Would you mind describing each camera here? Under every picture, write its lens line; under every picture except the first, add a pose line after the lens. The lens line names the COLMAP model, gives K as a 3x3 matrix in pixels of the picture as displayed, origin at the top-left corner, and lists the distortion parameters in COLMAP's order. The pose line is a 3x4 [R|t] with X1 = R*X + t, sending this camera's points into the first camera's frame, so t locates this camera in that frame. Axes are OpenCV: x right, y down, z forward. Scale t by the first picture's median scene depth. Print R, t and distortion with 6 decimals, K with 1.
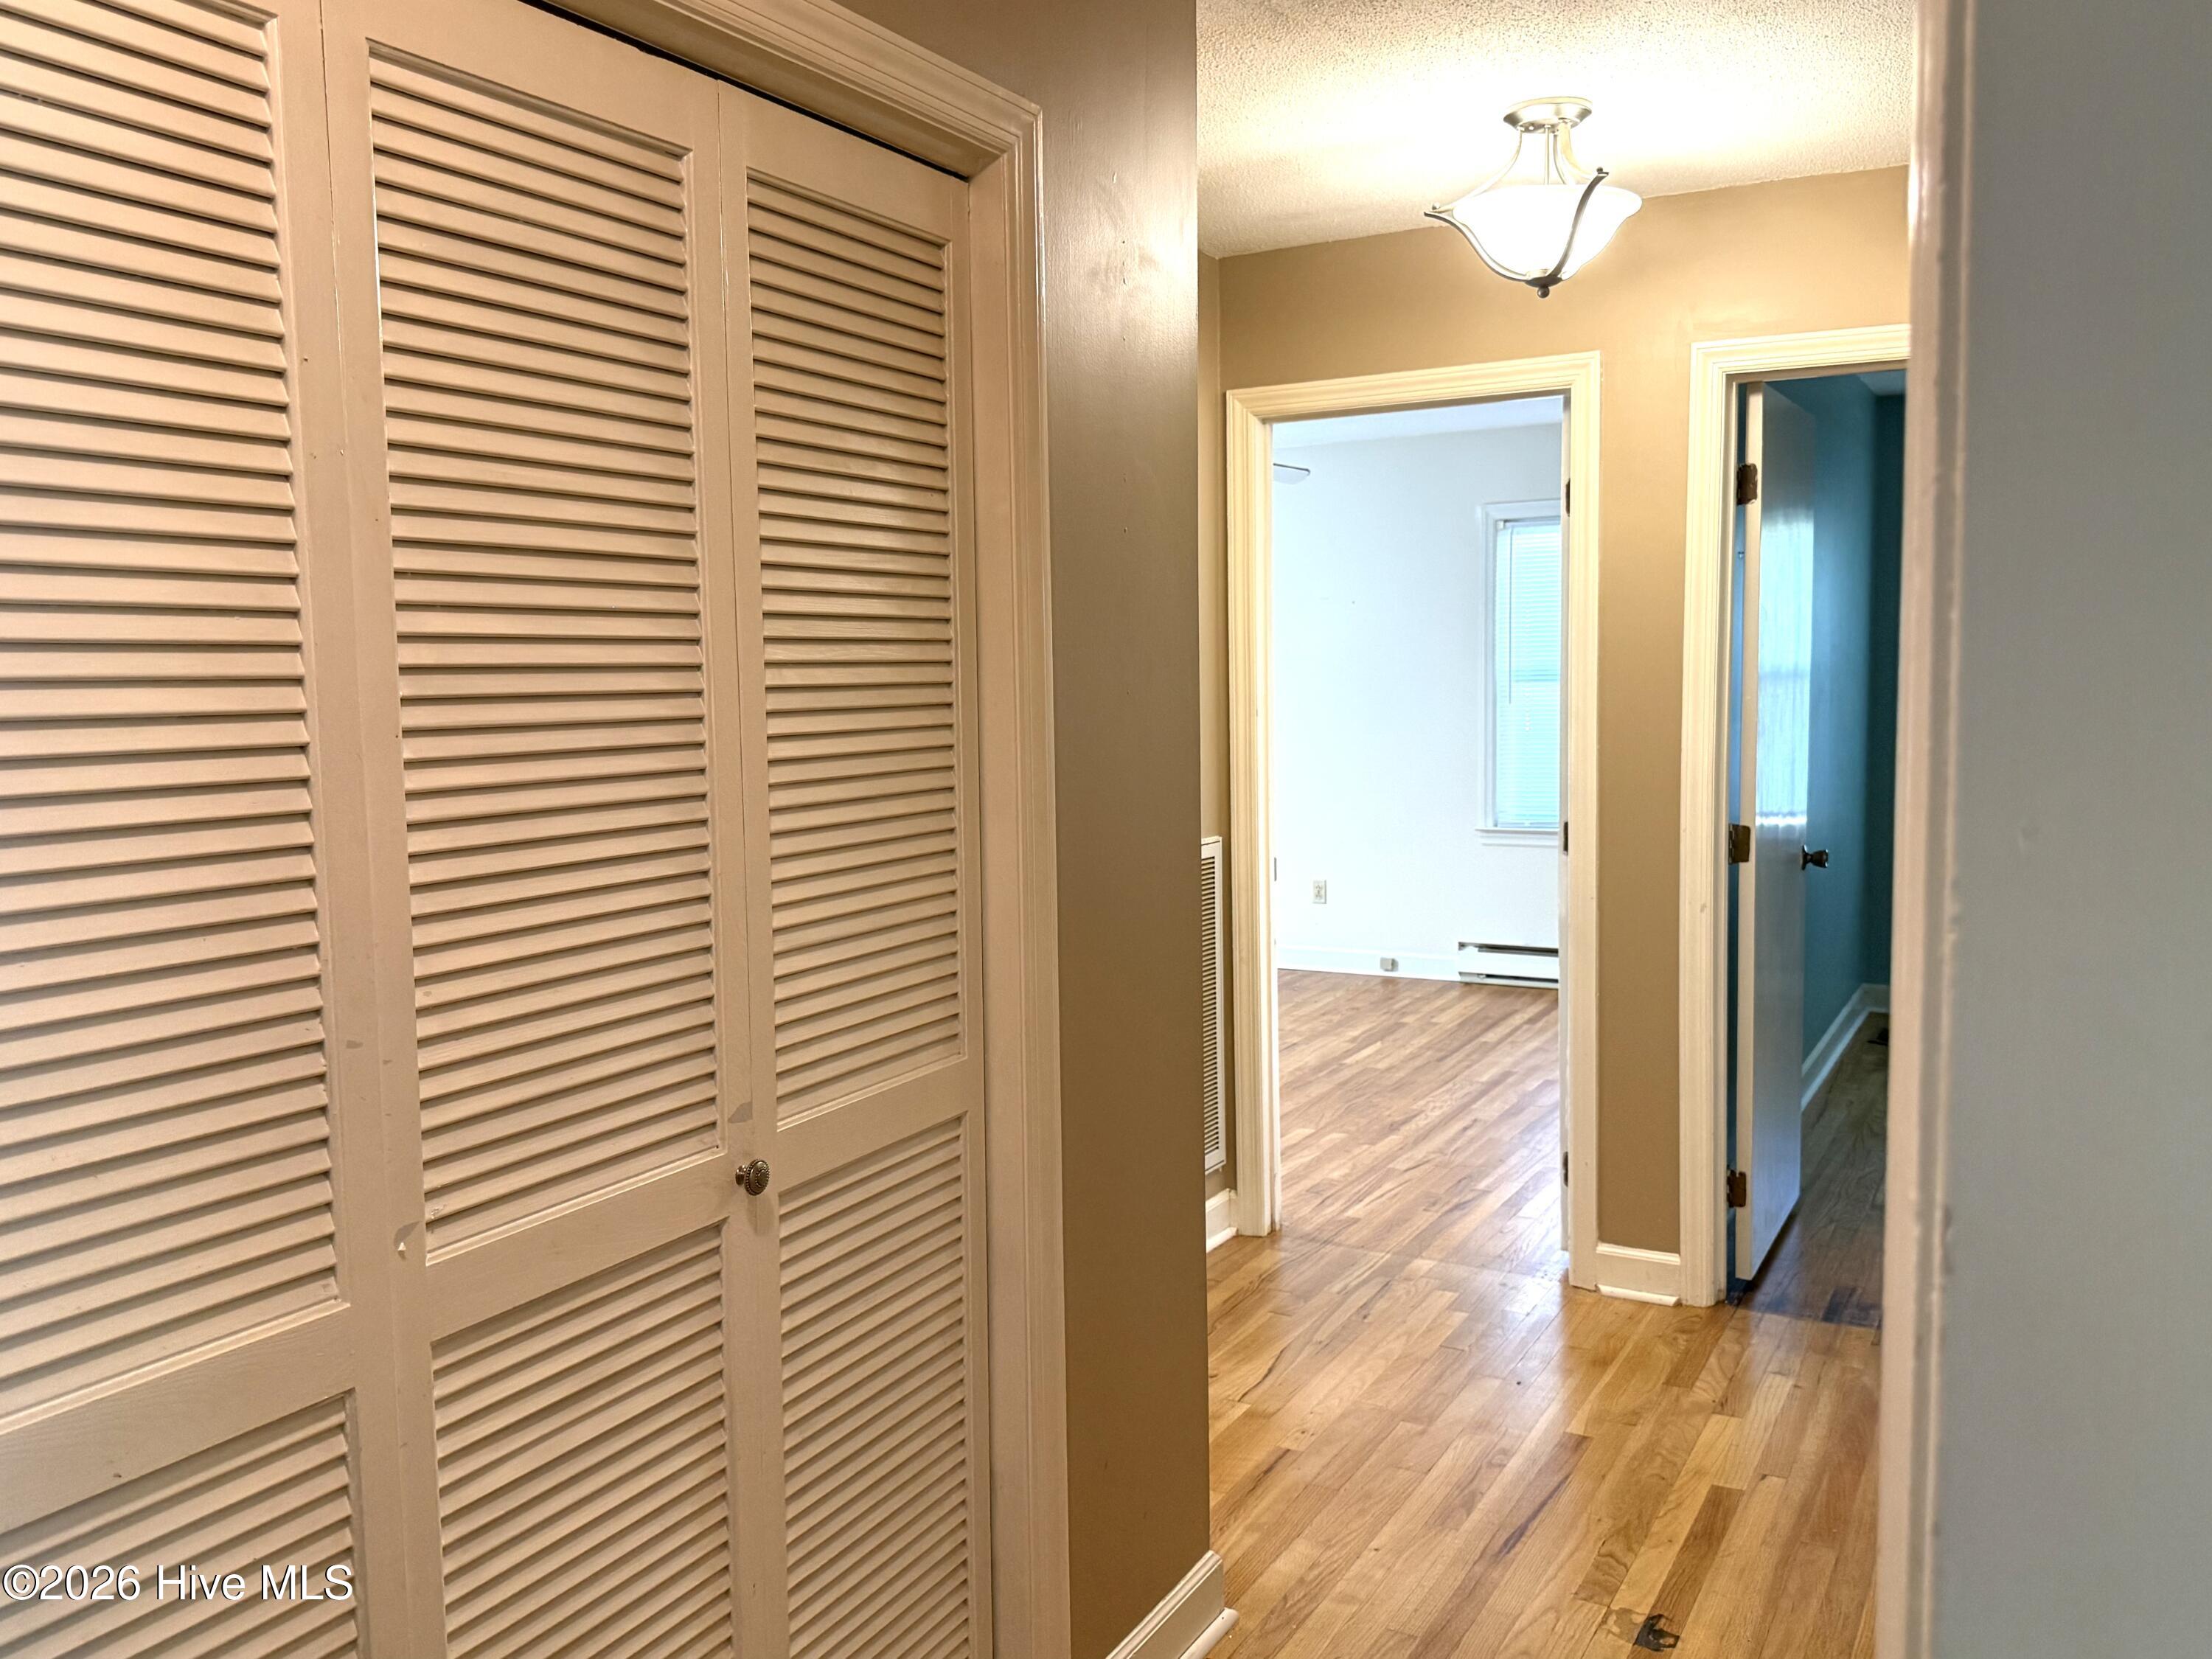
lens RADIAL K [[1826.5, 0, 1098.8], [0, 1826.5, 839.2], [0, 0, 1]] dist [0.051010, -0.100428]
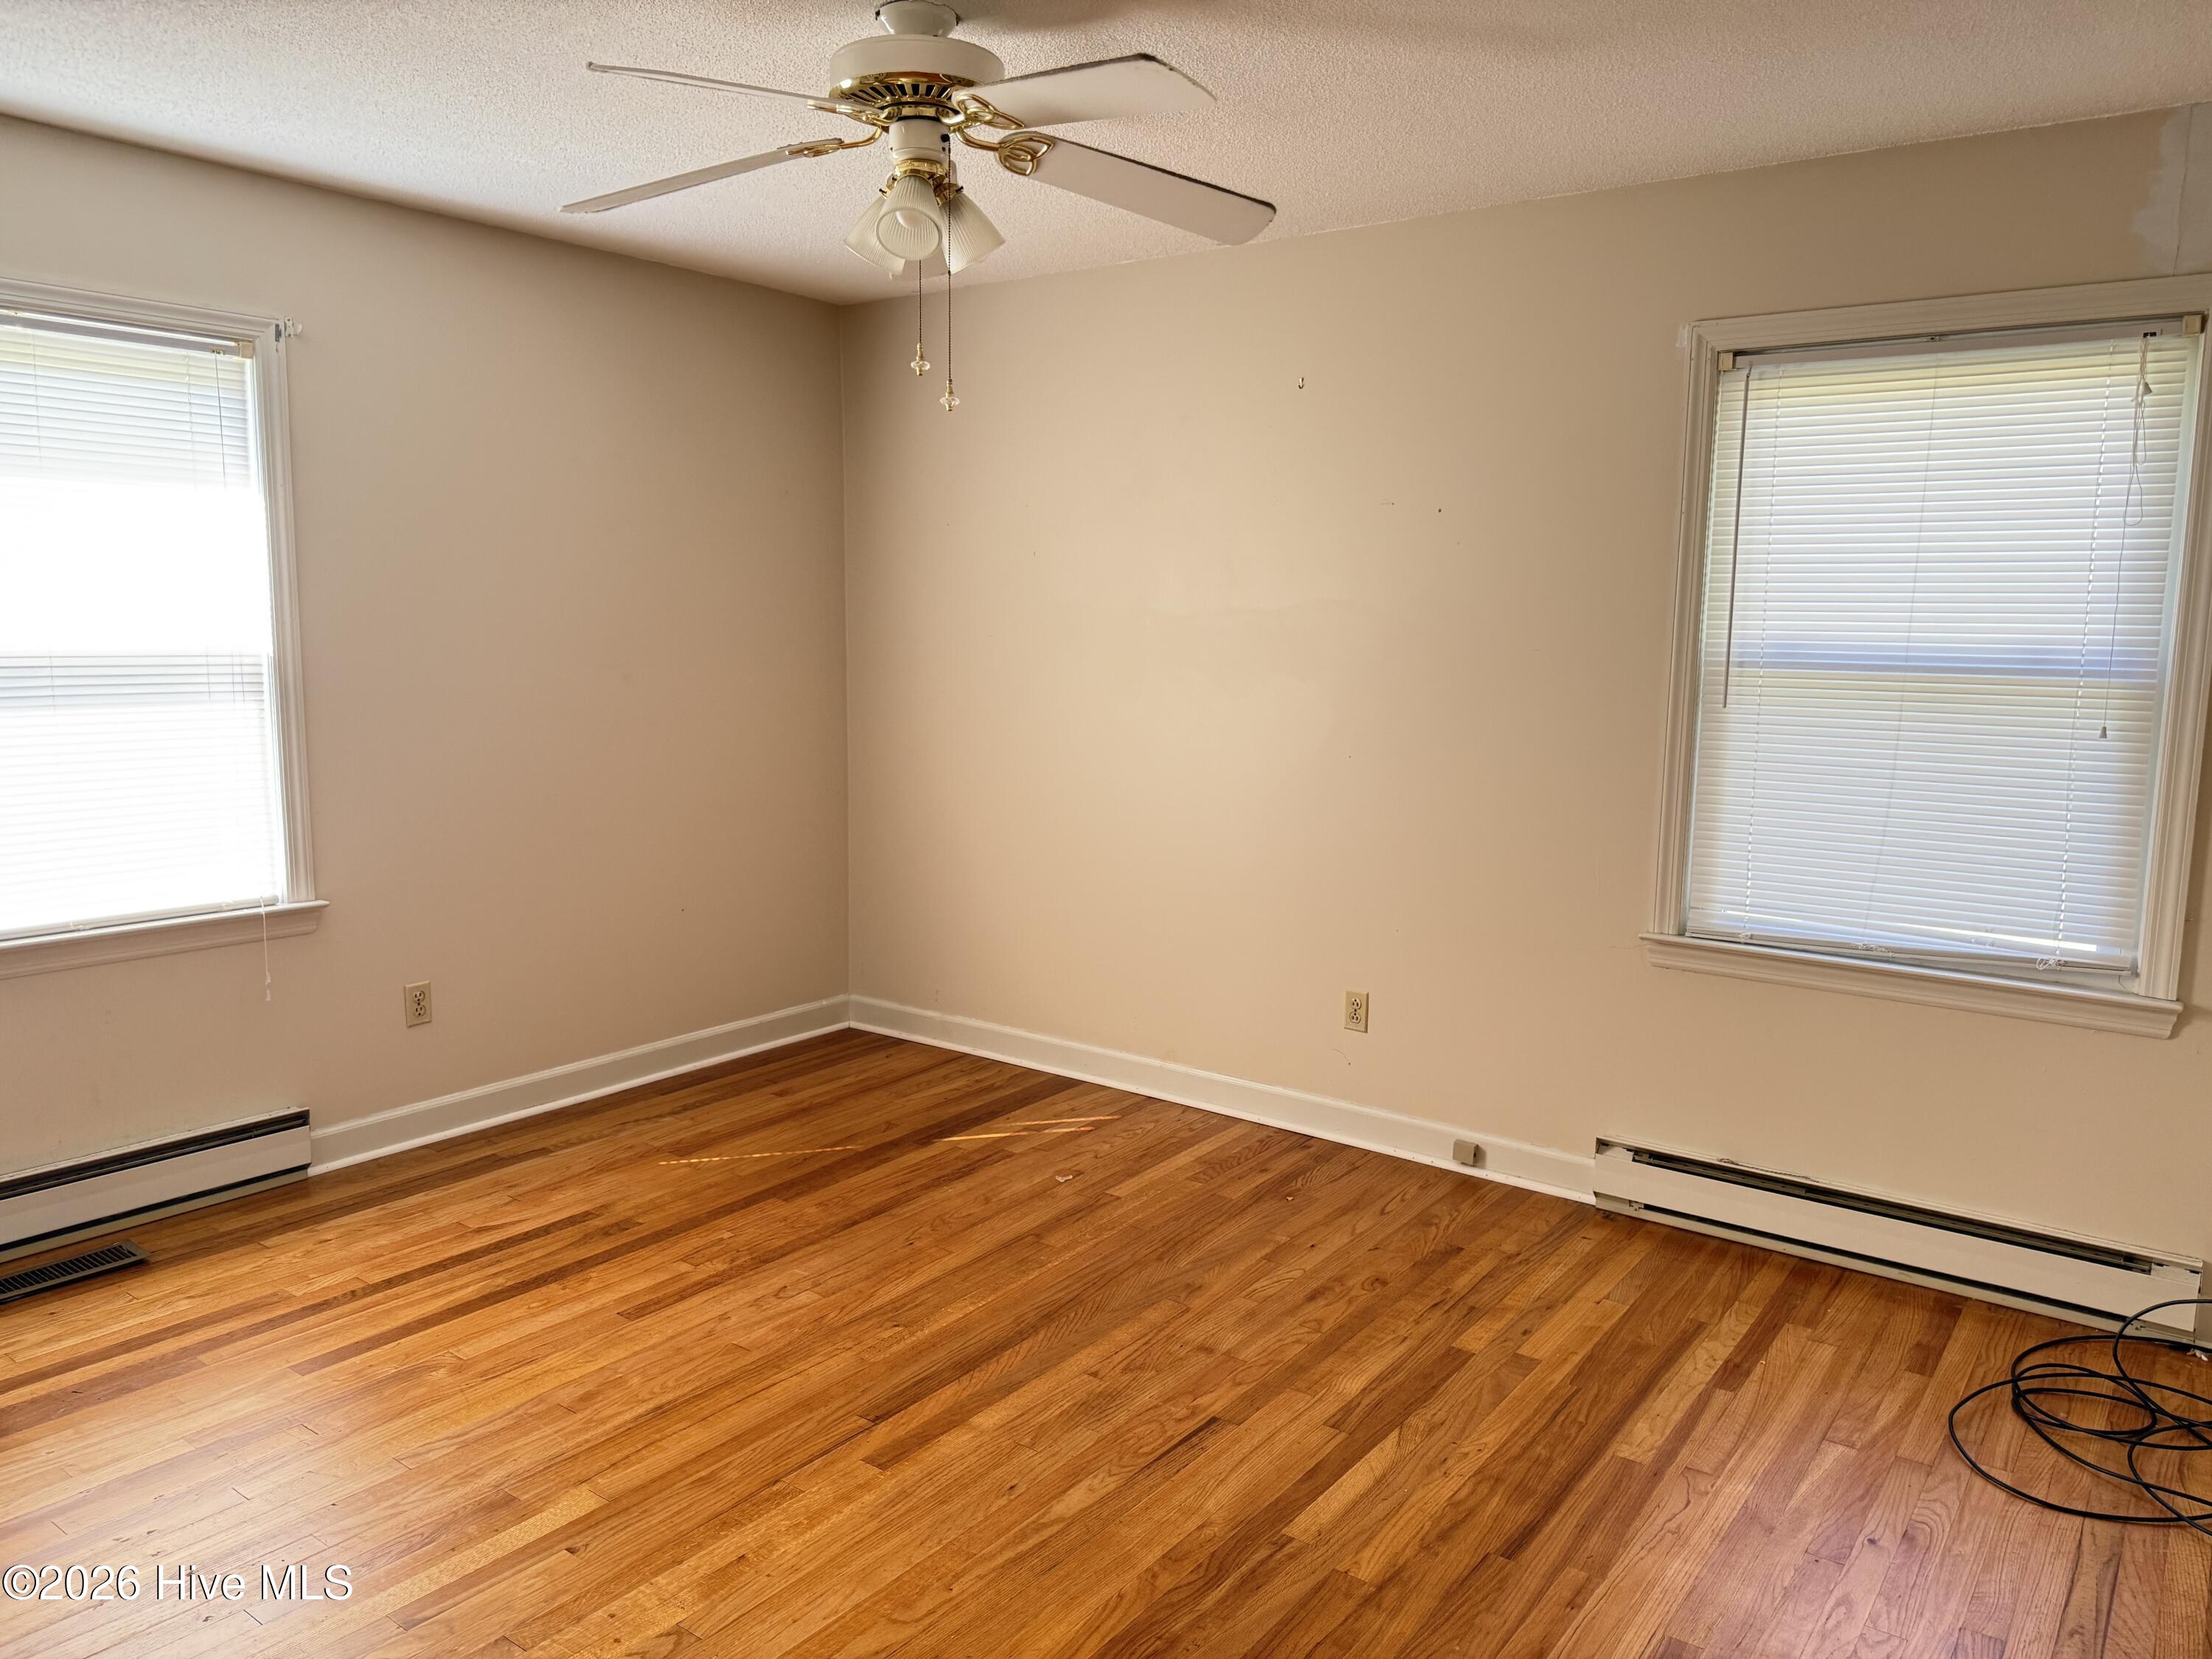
lens RADIAL K [[1547.9, 0, 1099.8], [0, 1547.9, 824.6], [0, 0, 1]] dist [0.028007, -0.039947]
pose [[0.988656, 0.049870, -0.141676, 0.112116], [-0.042648, 0.997653, 0.053562, -0.055624], [0.144015, -0.046912, 0.988463, 0.530370]]
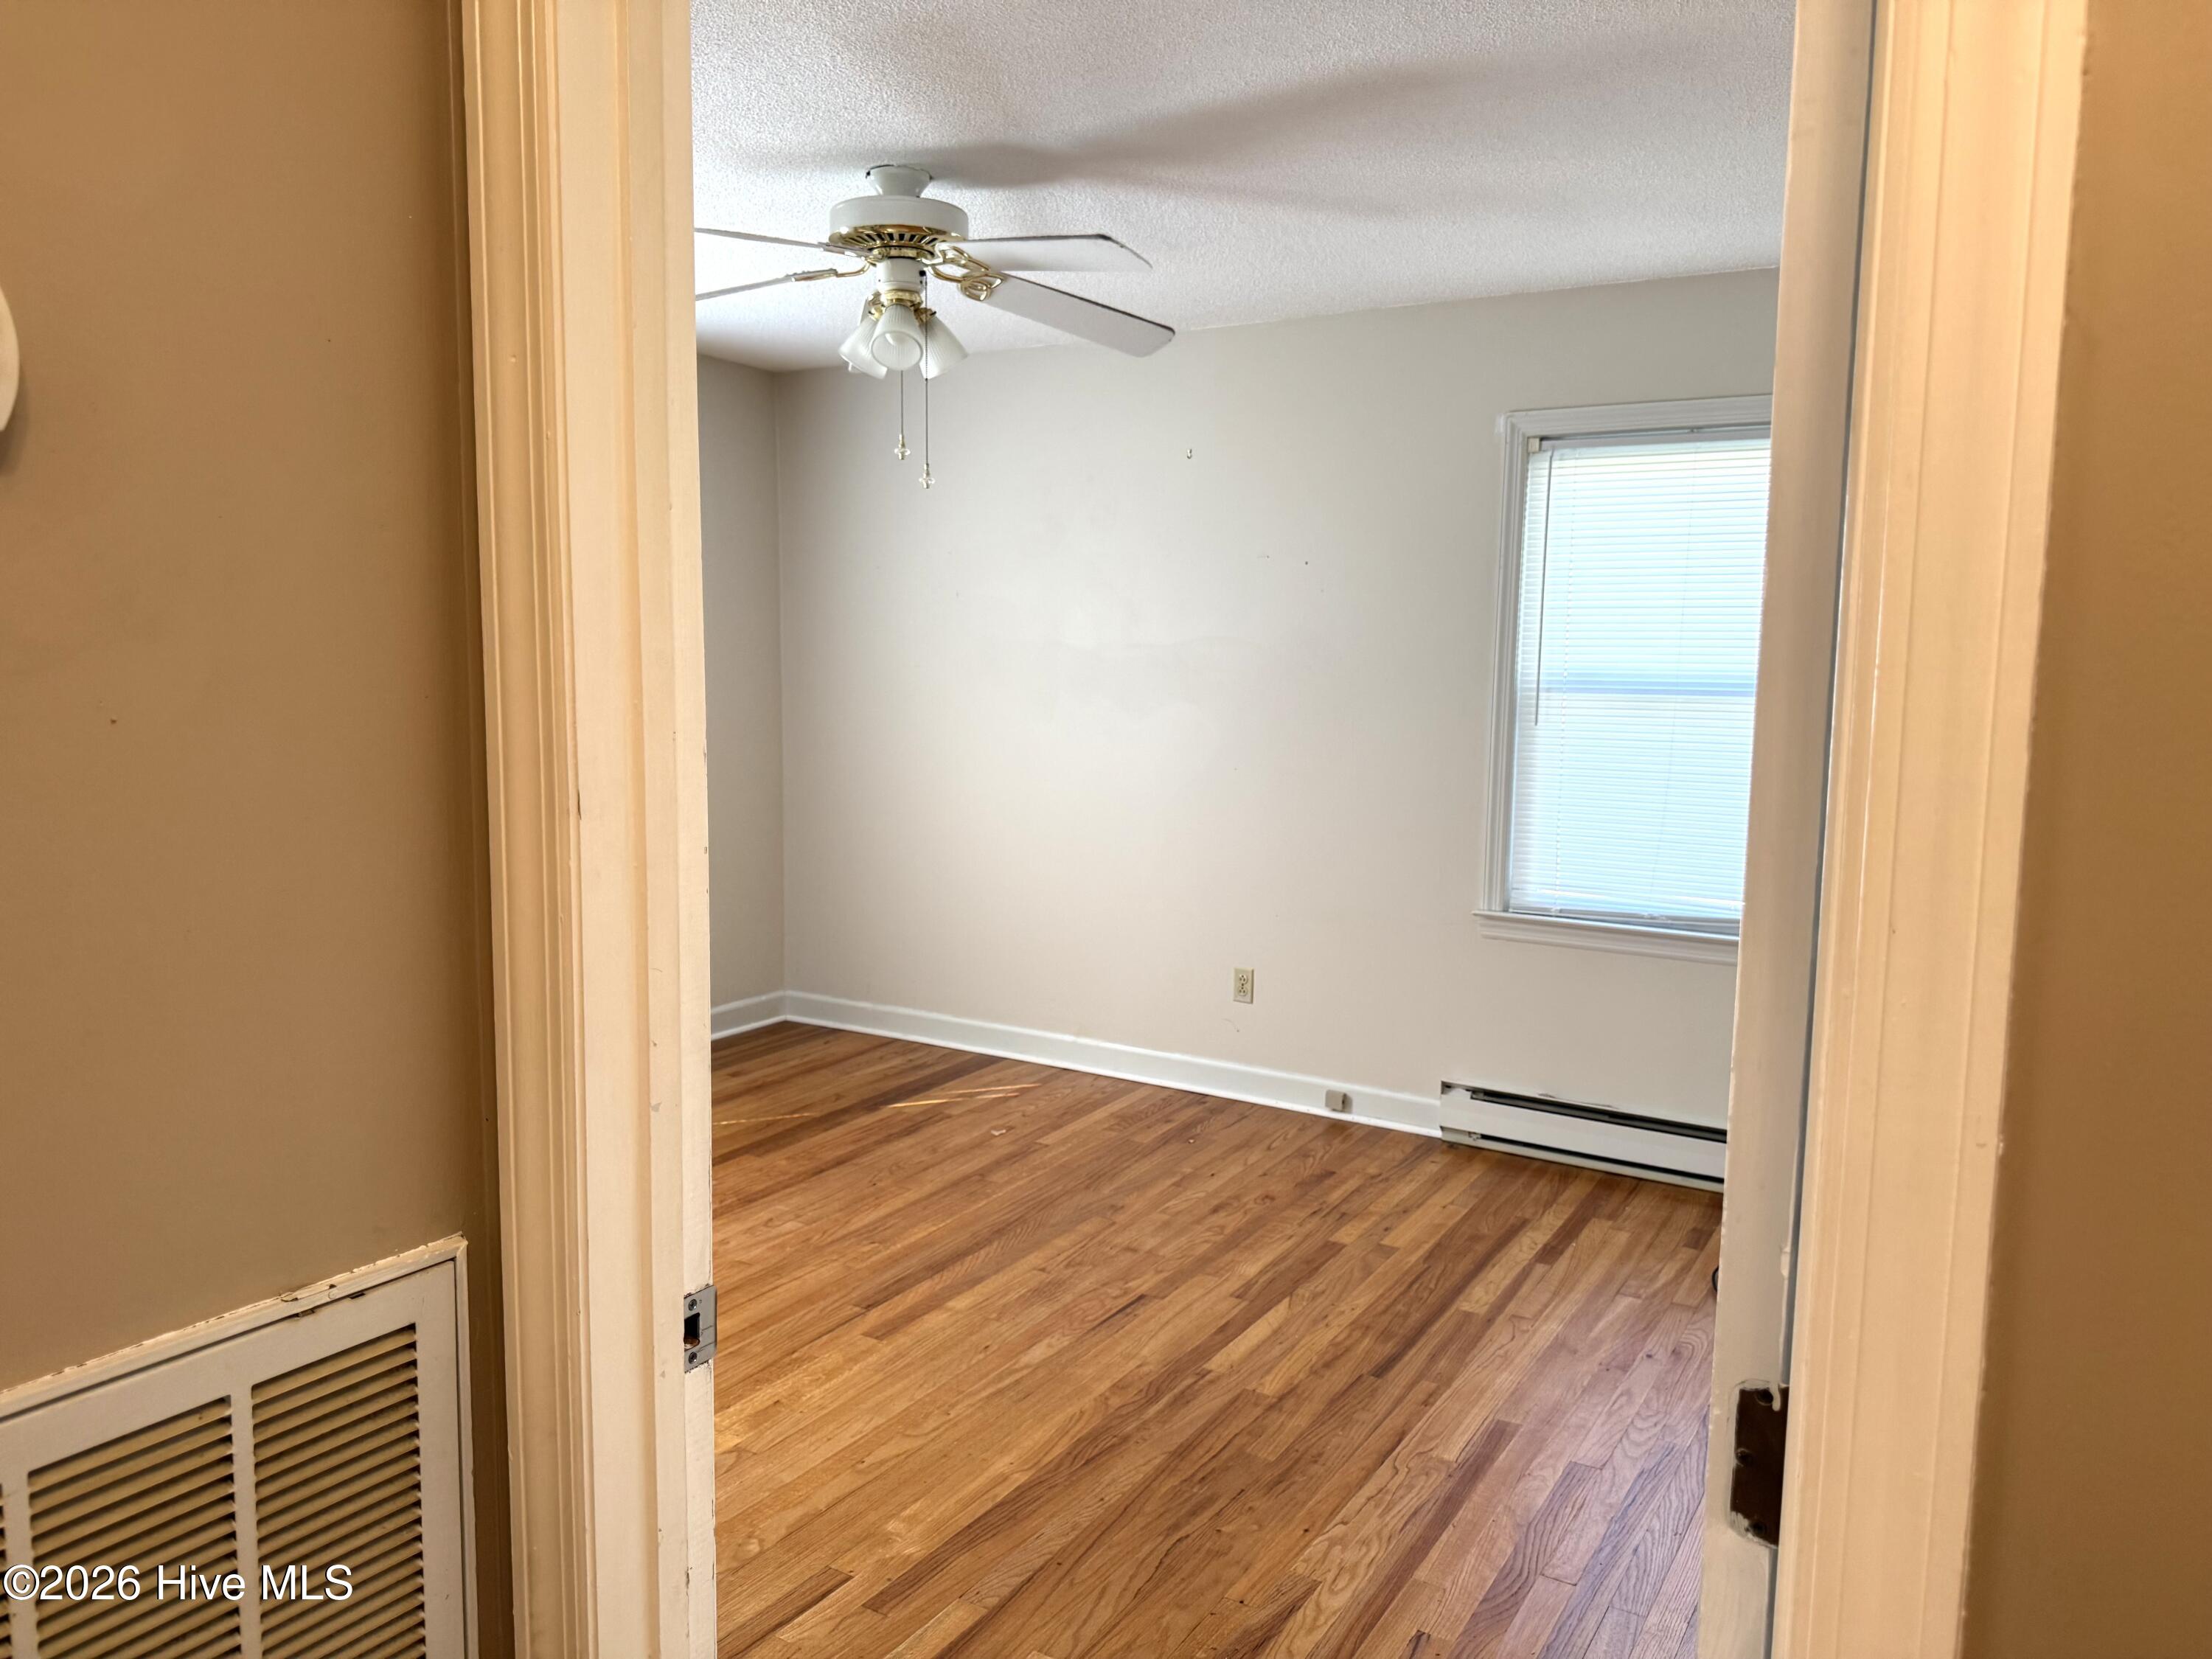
lens RADIAL K [[1547.9, 0, 1099.1], [0, 1547.9, 830.9], [0, 0, 1]] dist [0.028007, -0.039947]
pose [[0.997894, 0.036620, -0.053534, 0.100774], [-0.034913, 0.998863, 0.032470, -0.047970], [0.054663, -0.030533, 0.998038, 0.442309]]
